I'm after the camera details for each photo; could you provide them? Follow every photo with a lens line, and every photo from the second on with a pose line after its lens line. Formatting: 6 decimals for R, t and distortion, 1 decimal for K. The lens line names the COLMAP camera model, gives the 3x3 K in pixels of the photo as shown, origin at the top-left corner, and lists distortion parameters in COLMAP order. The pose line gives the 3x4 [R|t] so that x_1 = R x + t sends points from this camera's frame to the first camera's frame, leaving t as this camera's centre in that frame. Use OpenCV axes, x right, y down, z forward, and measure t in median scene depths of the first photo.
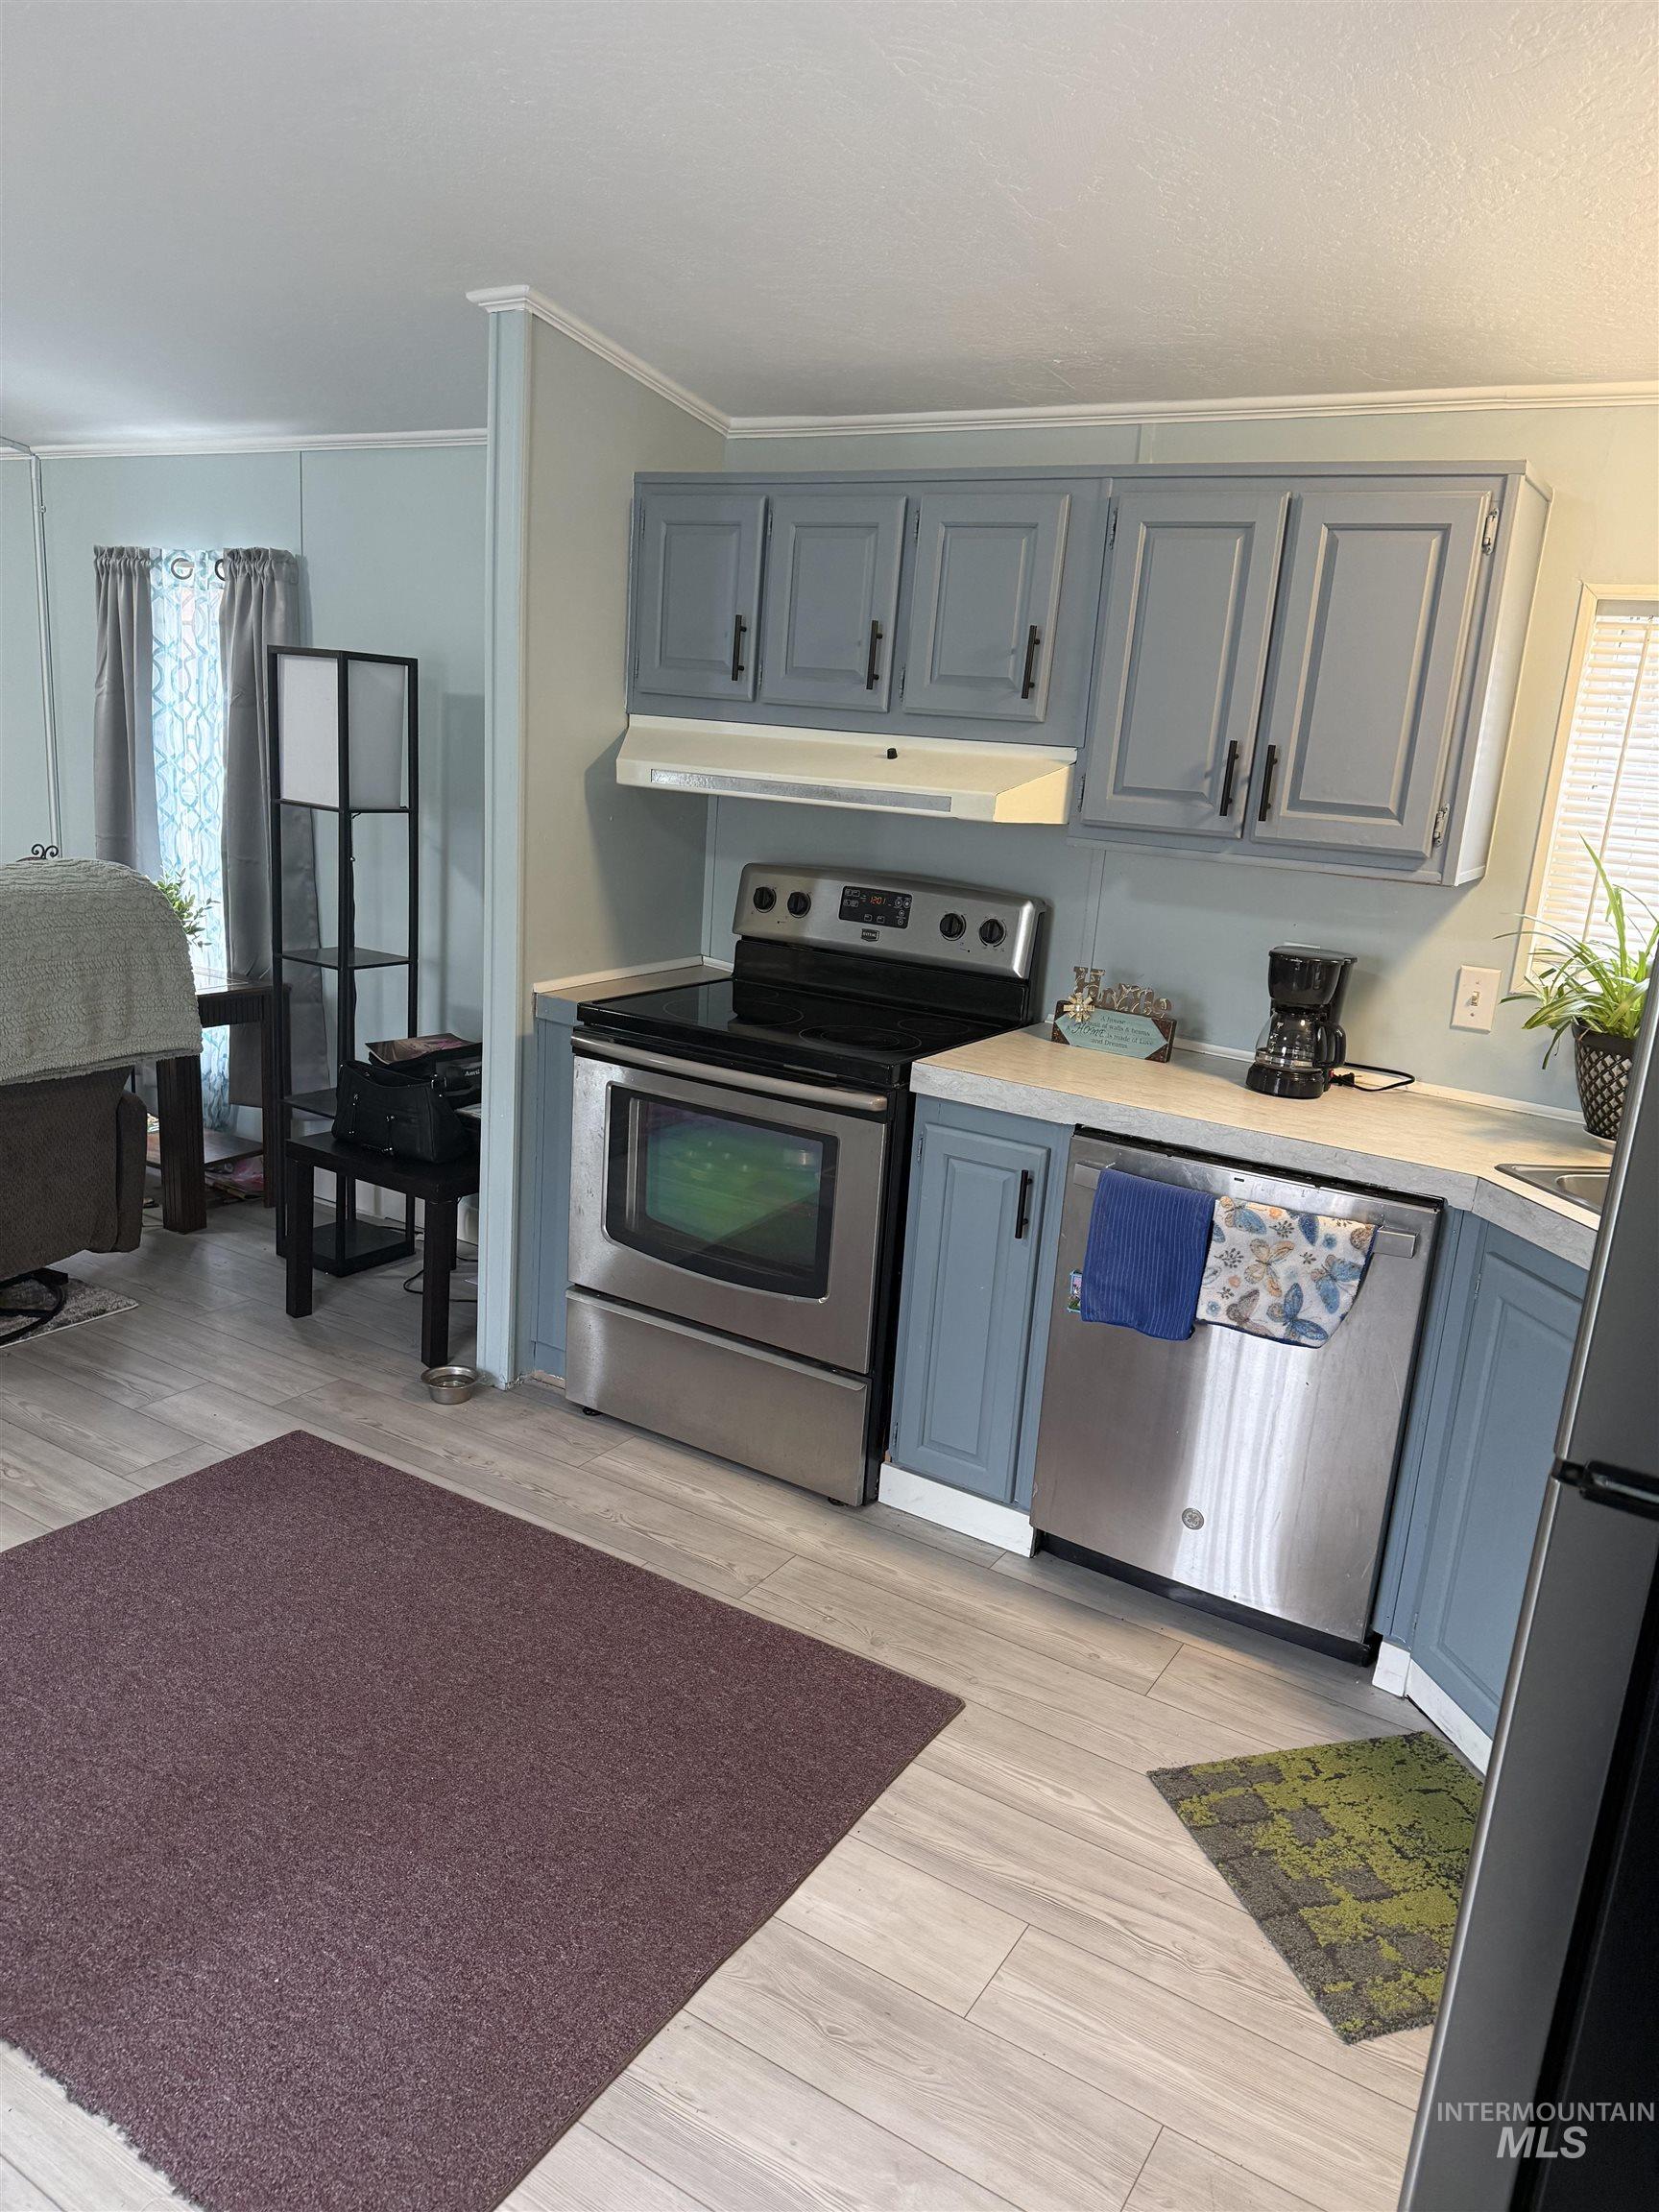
lens RADIAL K [[1540.7, 0, 831.0], [0, 1540.7, 1114.6], [0, 0, 1]] dist [0.060667, -0.073753]
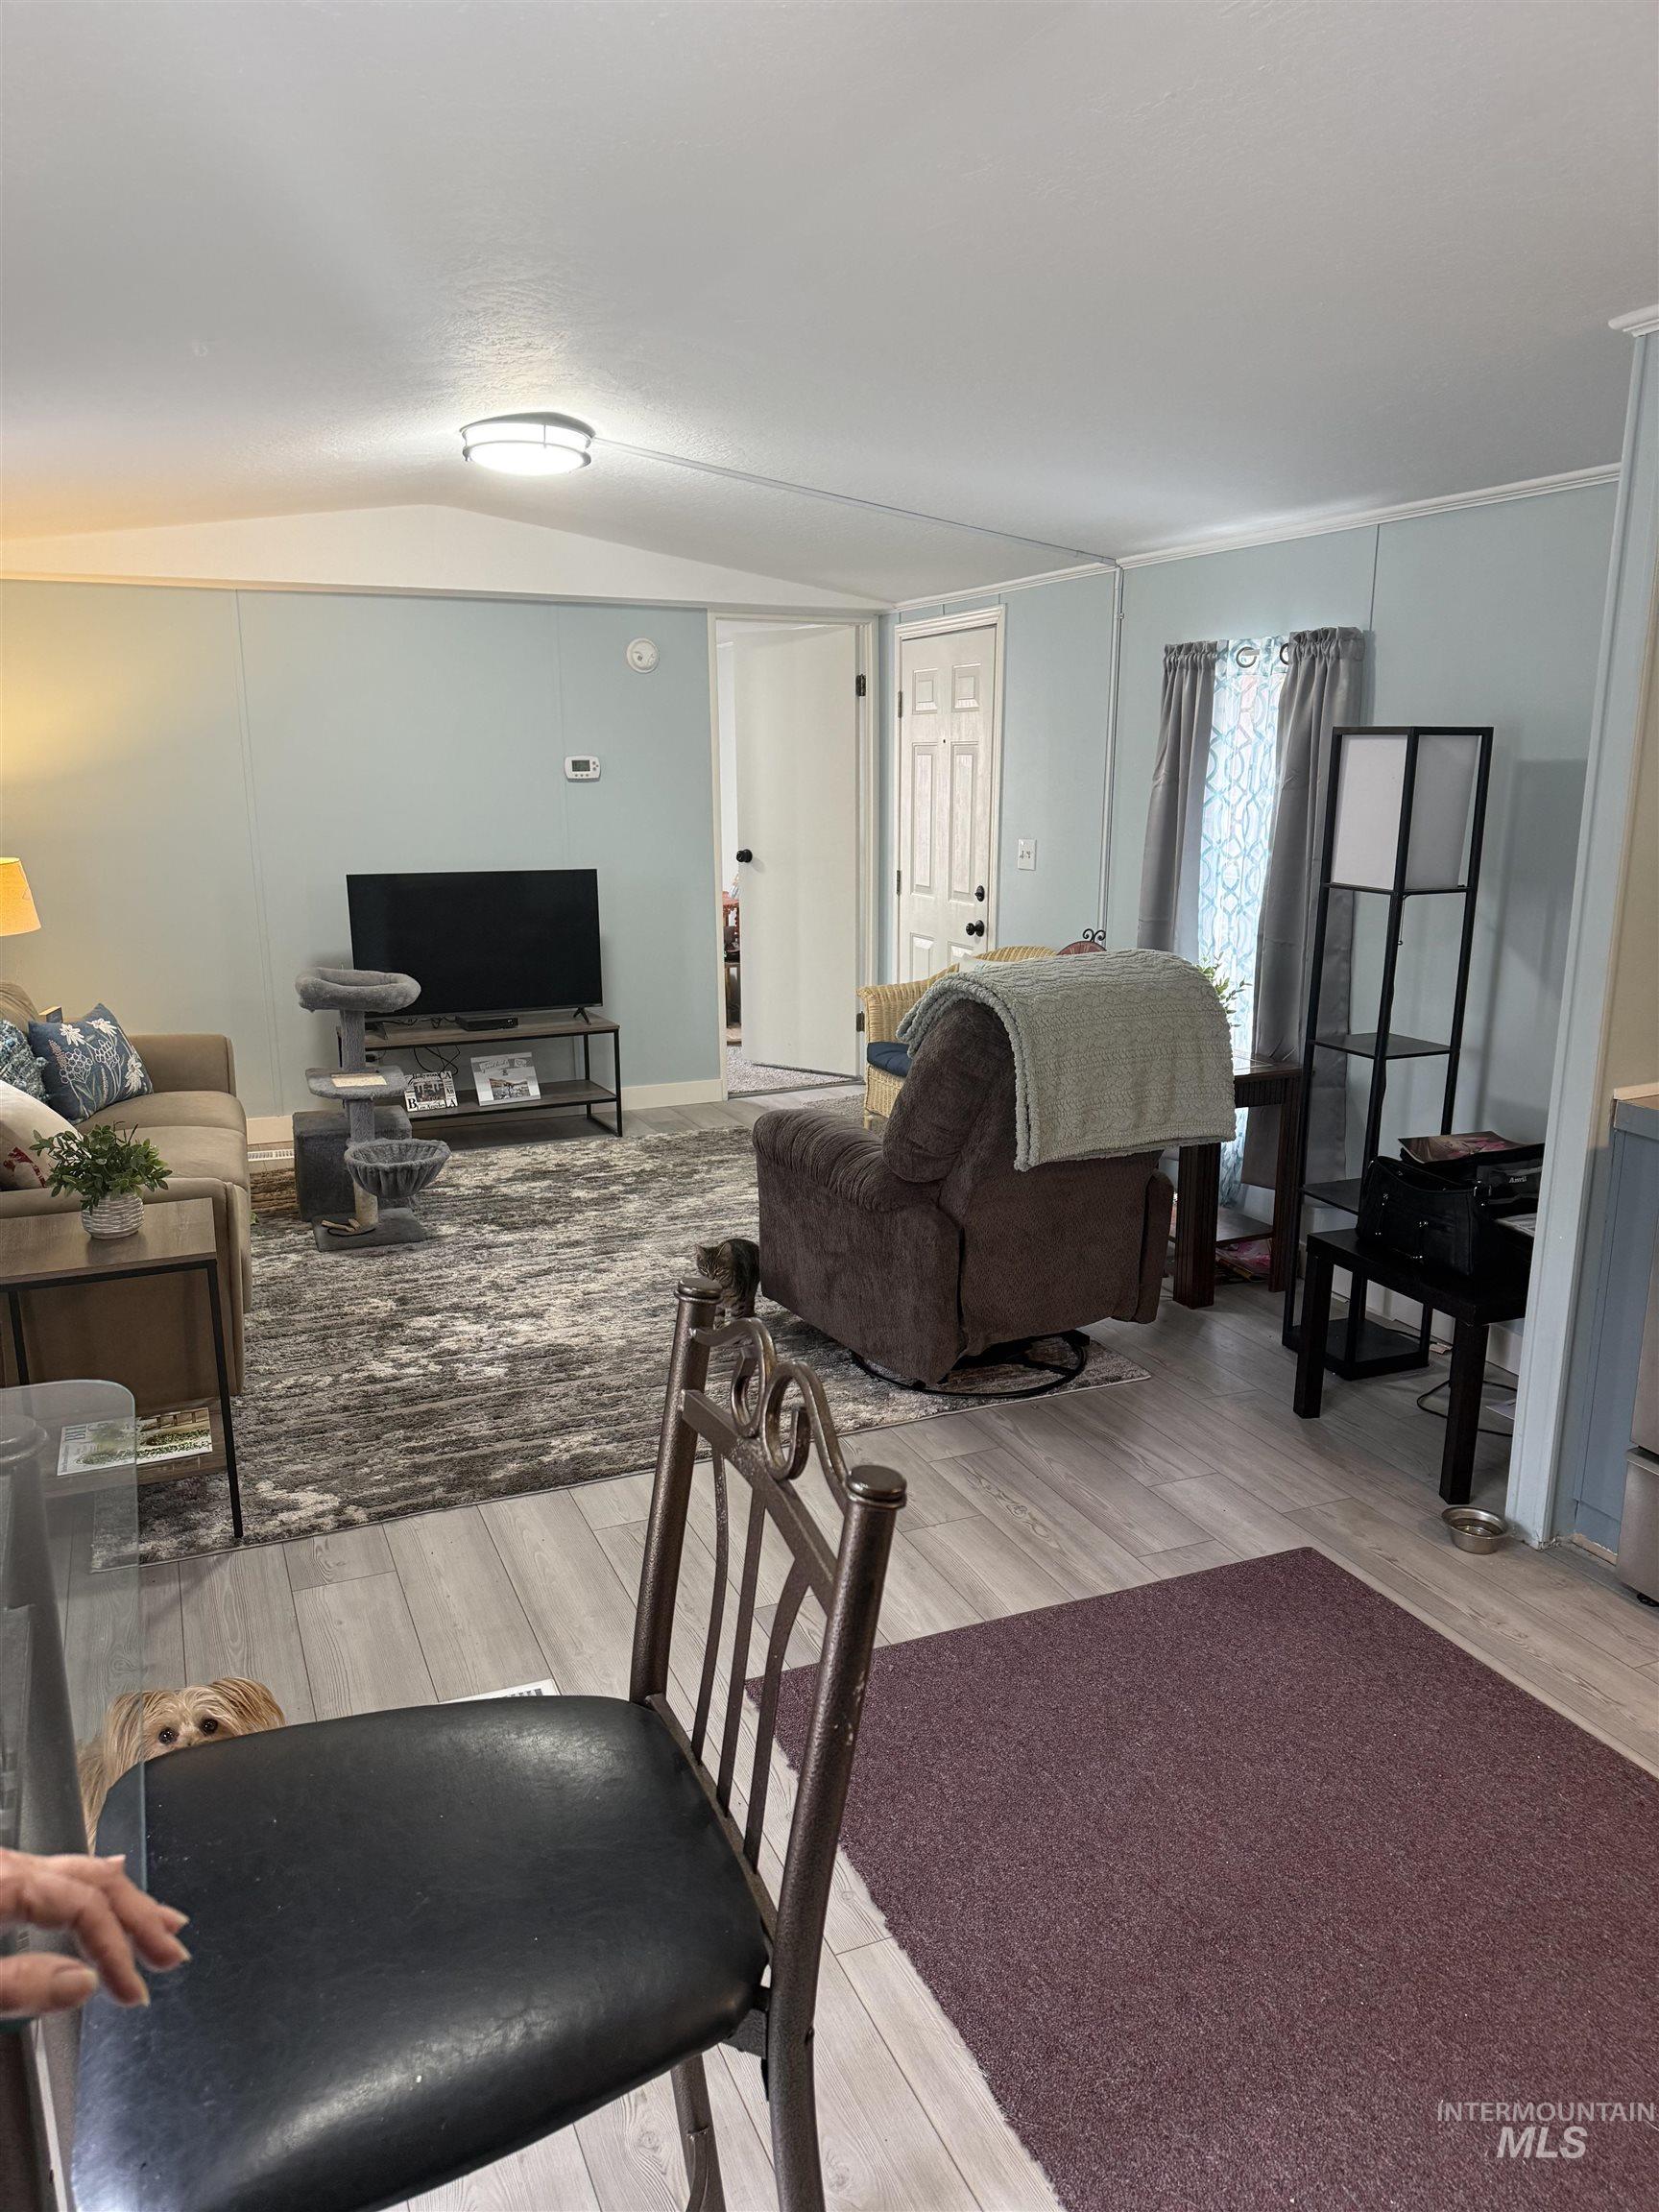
lens RADIAL K [[1540.7, 0, 840.7], [0, 1540.7, 1117.6], [0, 0, 1]] dist [0.060667, -0.073753]
pose [[0.824214, 0.064558, -0.562587, -0.061495], [-0.084992, 0.996330, -0.010185, -0.024476], [0.559865, 0.056210, 0.826675, 0.040418]]
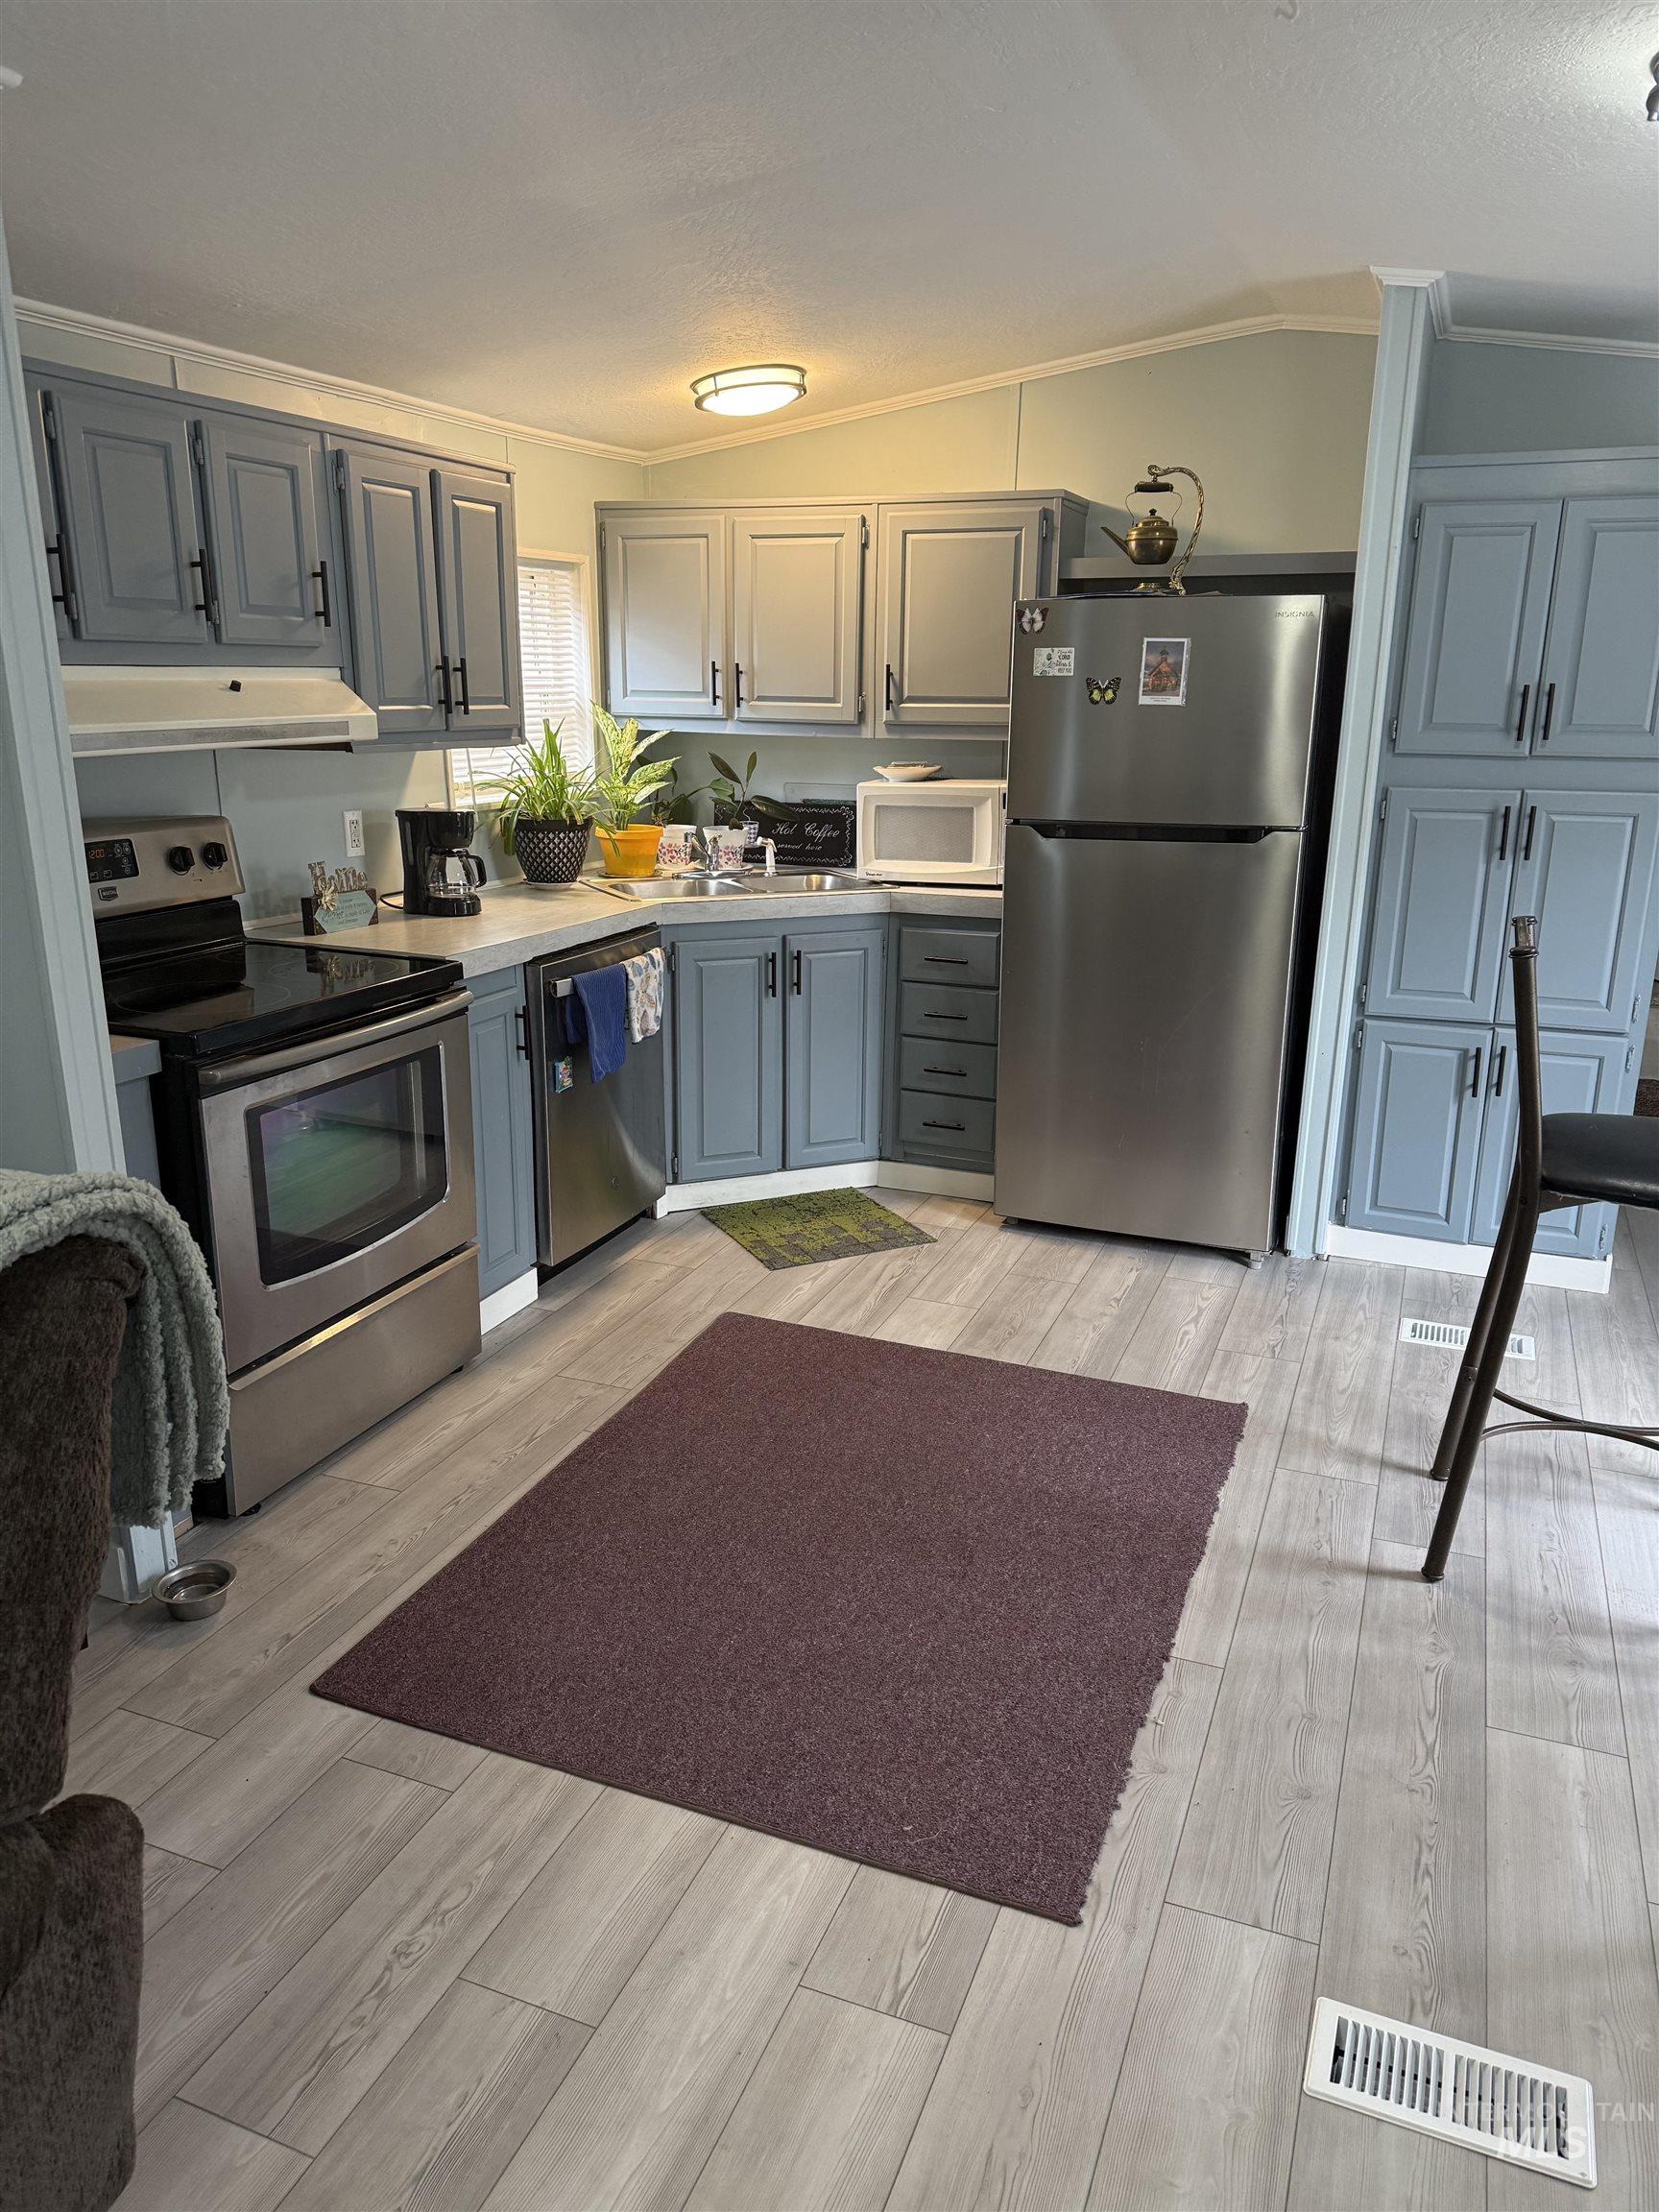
lens RADIAL K [[1540.7, 0, 838.2], [0, 1540.7, 1105.4], [0, 0, 1]] dist [0.060667, -0.073753]
pose [[-0.175983, -0.335682, 0.925391, -1.014569], [0.219646, 0.902972, 0.369320, -0.271374], [-0.959576, 0.268252, -0.085176, 0.784174]]
